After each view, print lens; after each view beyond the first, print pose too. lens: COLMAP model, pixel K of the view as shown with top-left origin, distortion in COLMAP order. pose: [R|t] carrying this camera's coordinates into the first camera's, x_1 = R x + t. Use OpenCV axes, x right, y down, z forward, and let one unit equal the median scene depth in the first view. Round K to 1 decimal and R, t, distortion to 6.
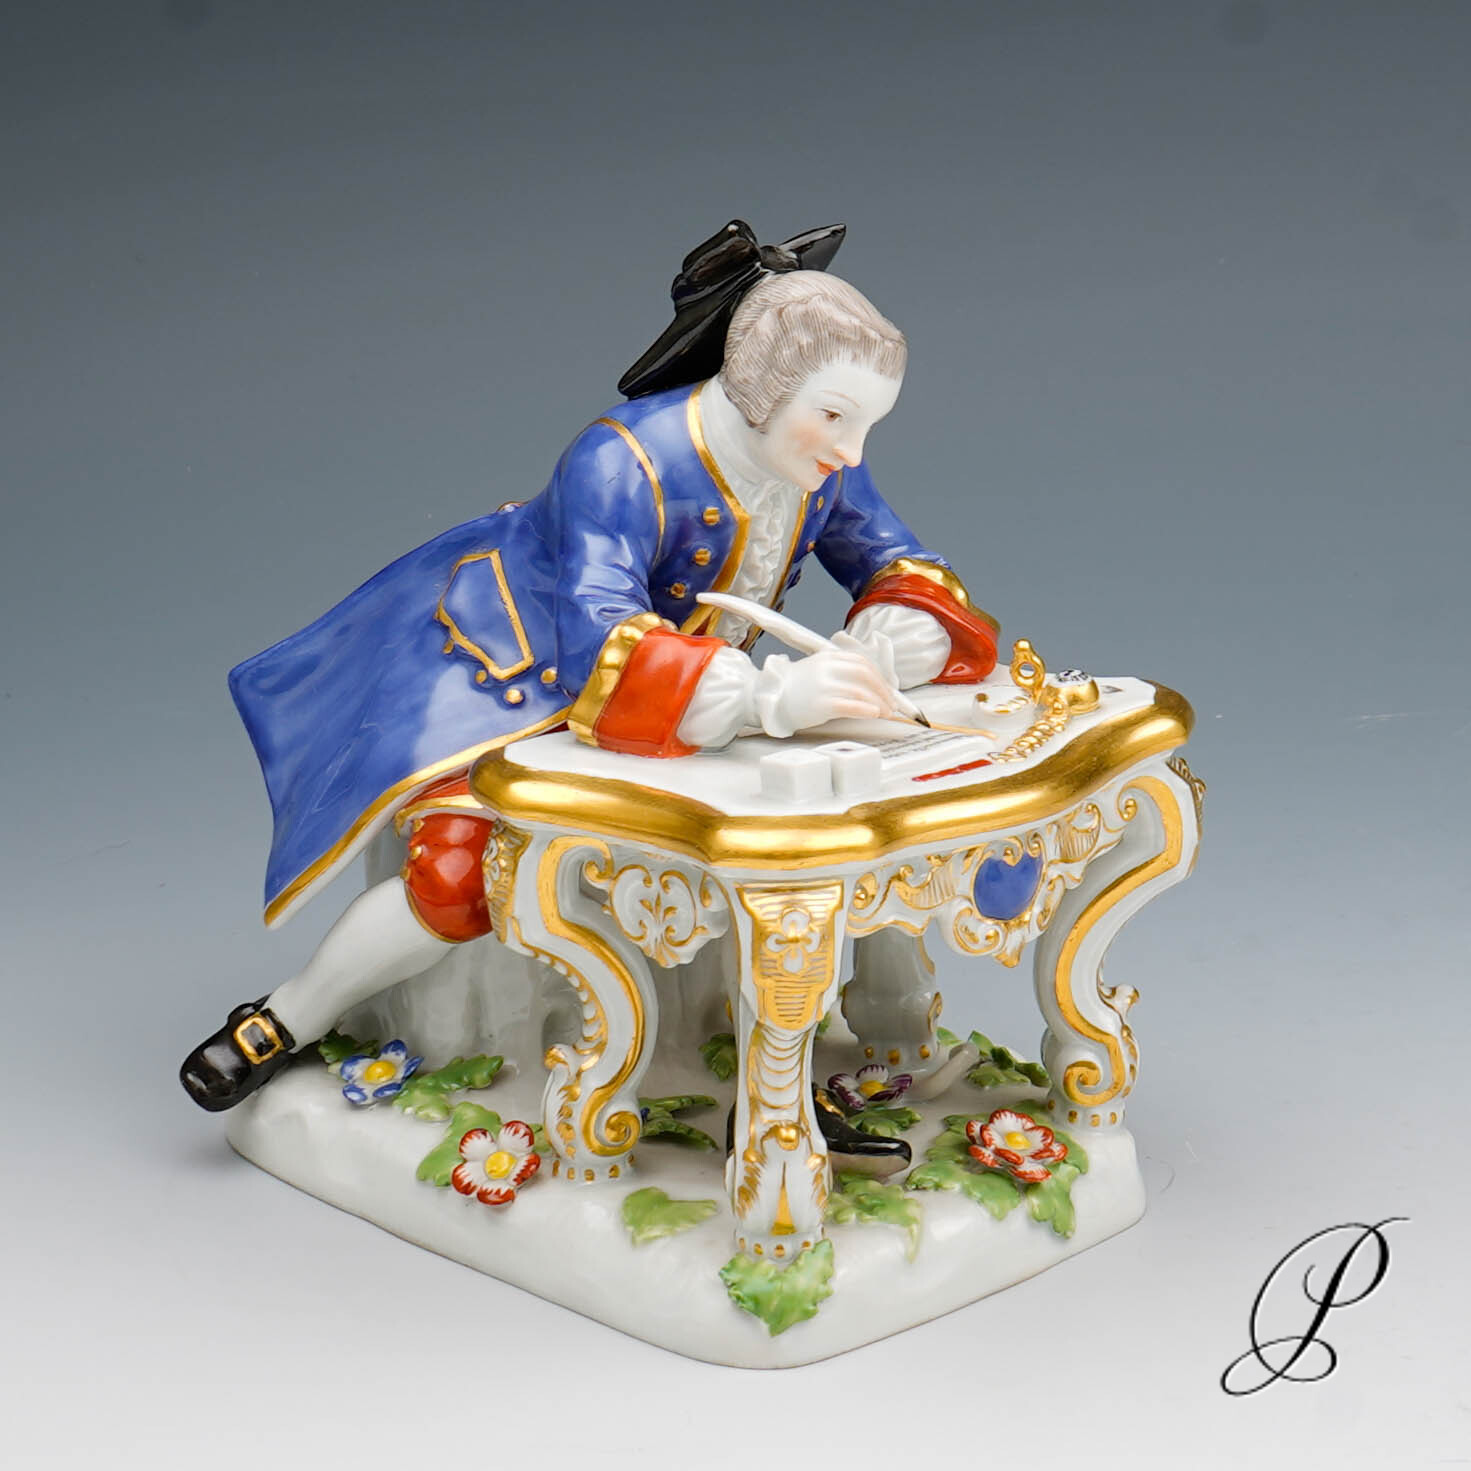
lens RADIAL K [[3329.4, 0, 844.0], [0, 3329.4, 650.6], [0, 0, 1]] dist [-0.003581, -0.005821]
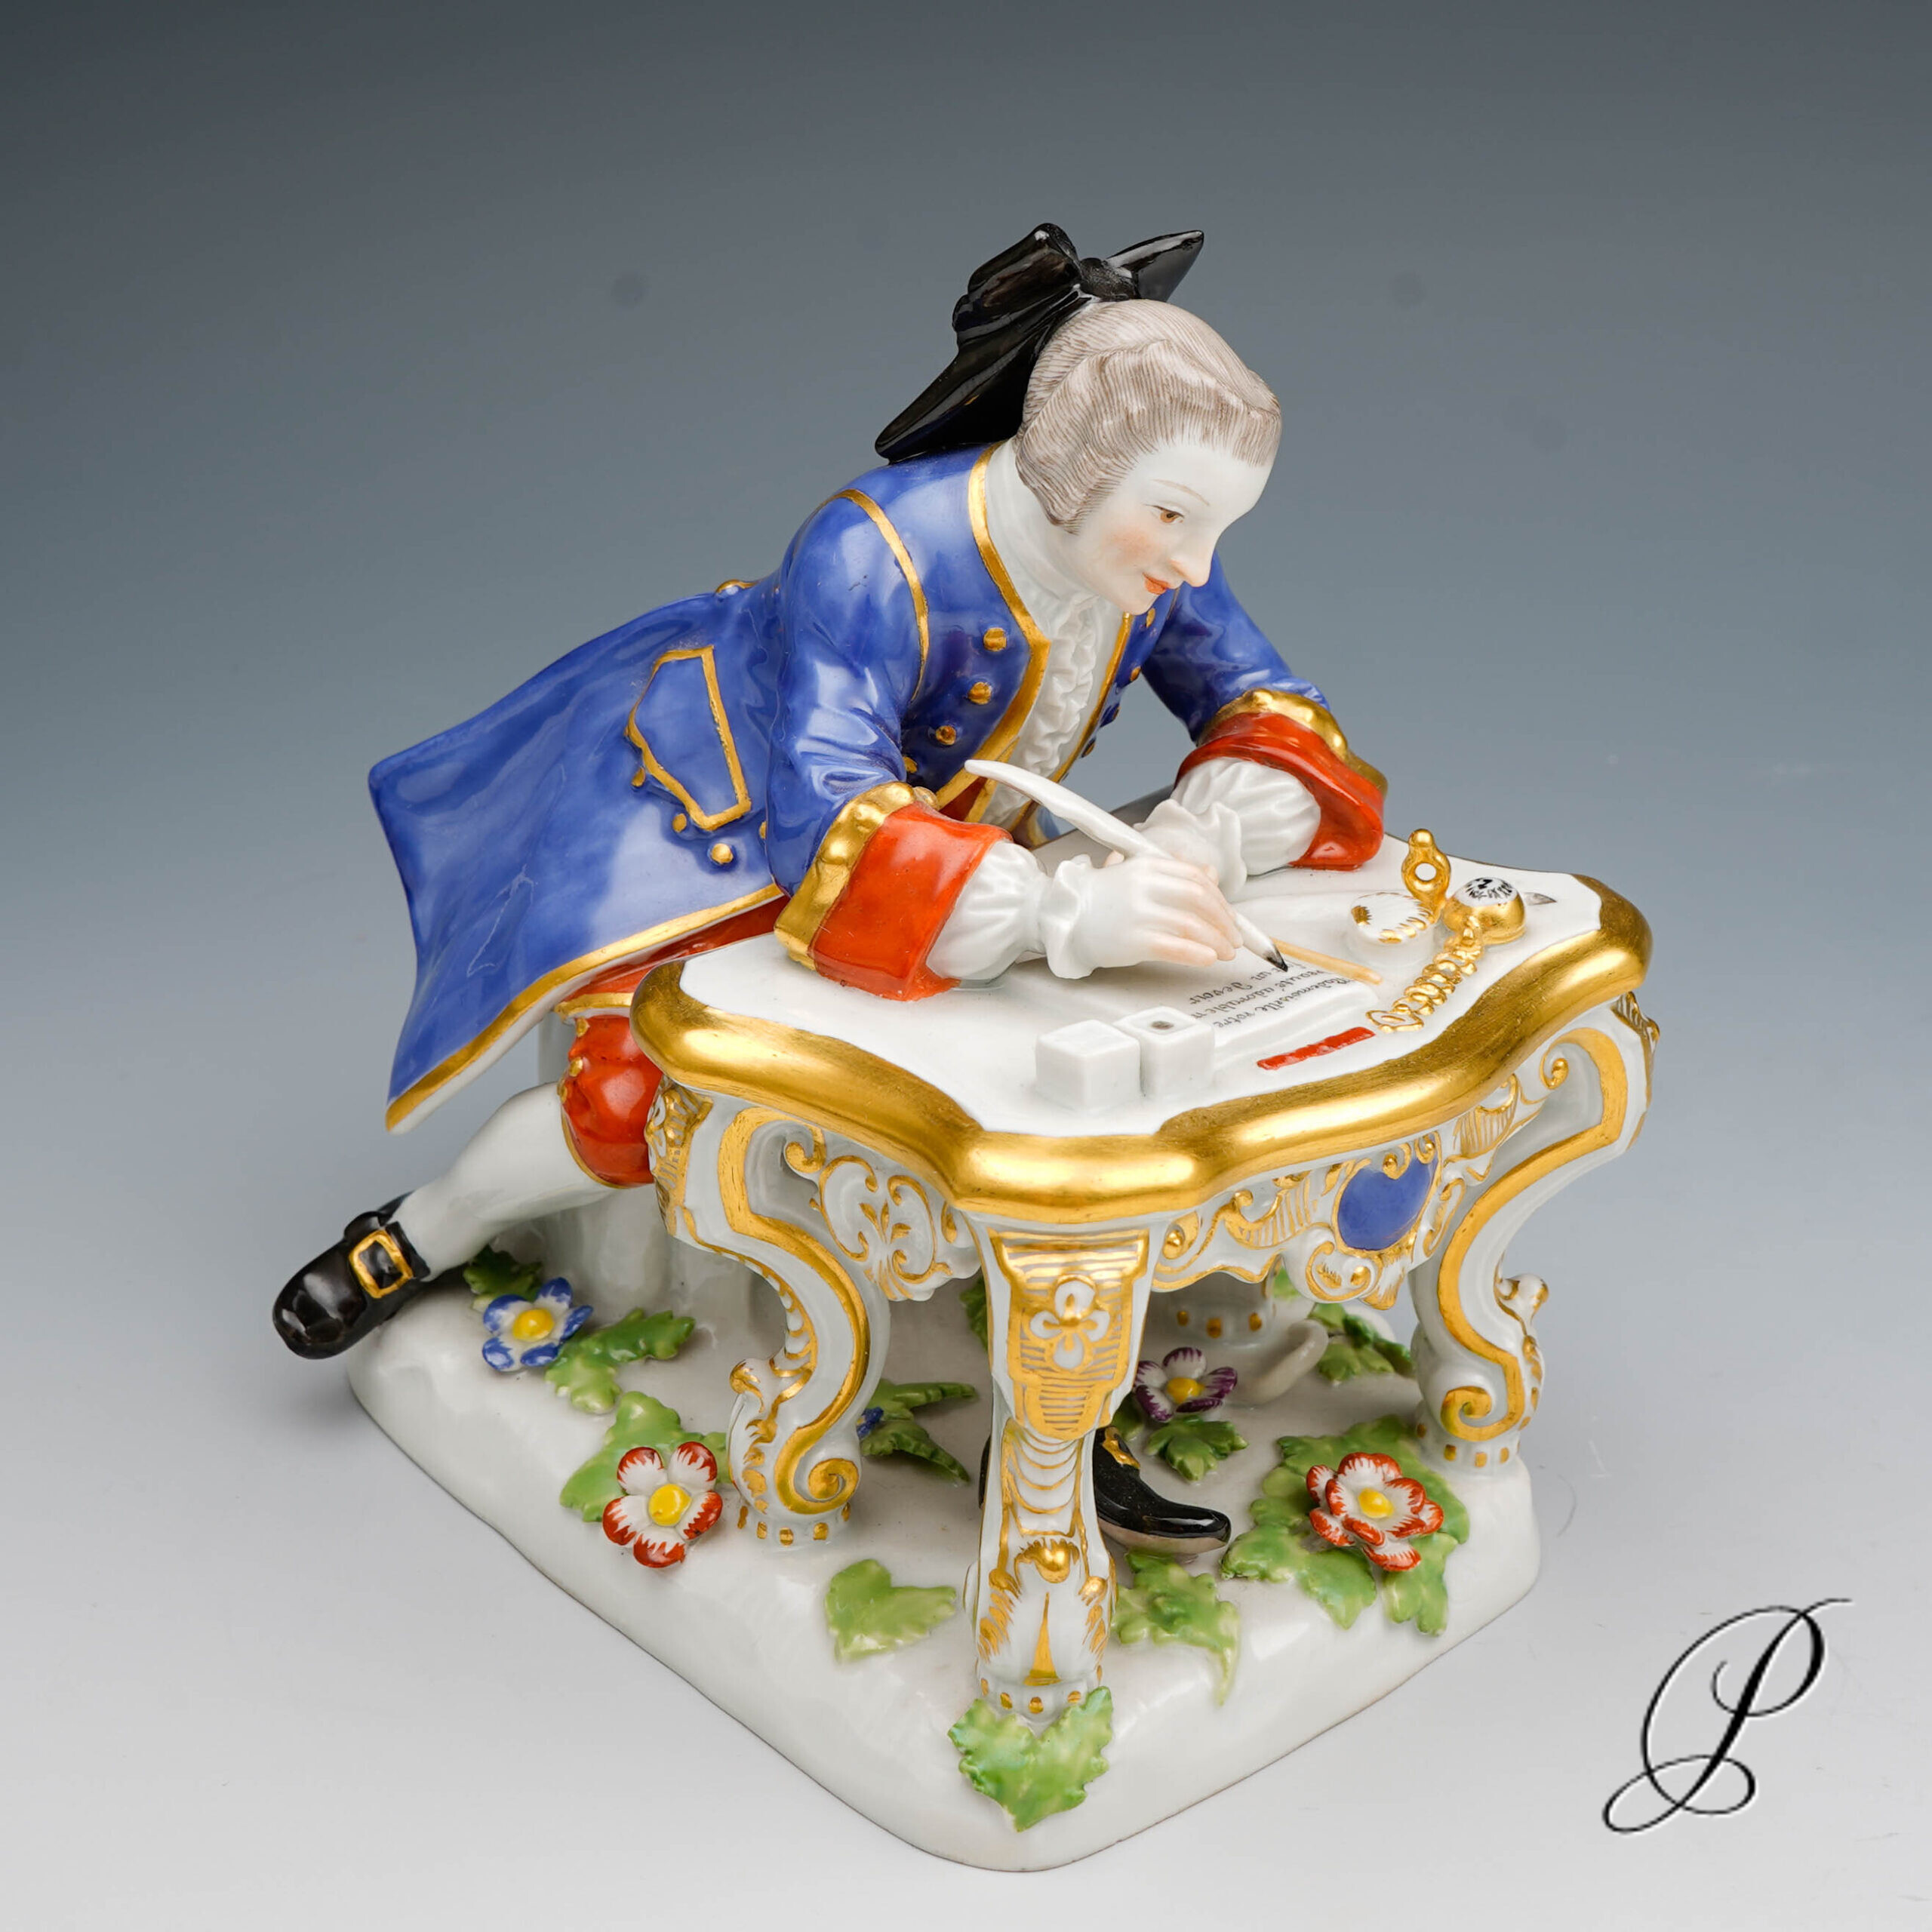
lens RADIAL K [[3005.6, 0, 1126.5], [0, 3005.6, 738.0], [0, 0, 1]] dist [0.017754, 0.011242]
pose [[0.998538, 0.049836, -0.020948, 0.002766], [-0.048032, 0.995700, 0.079212, -0.071702], [0.024805, -0.078090, 0.996638, 0.358659]]
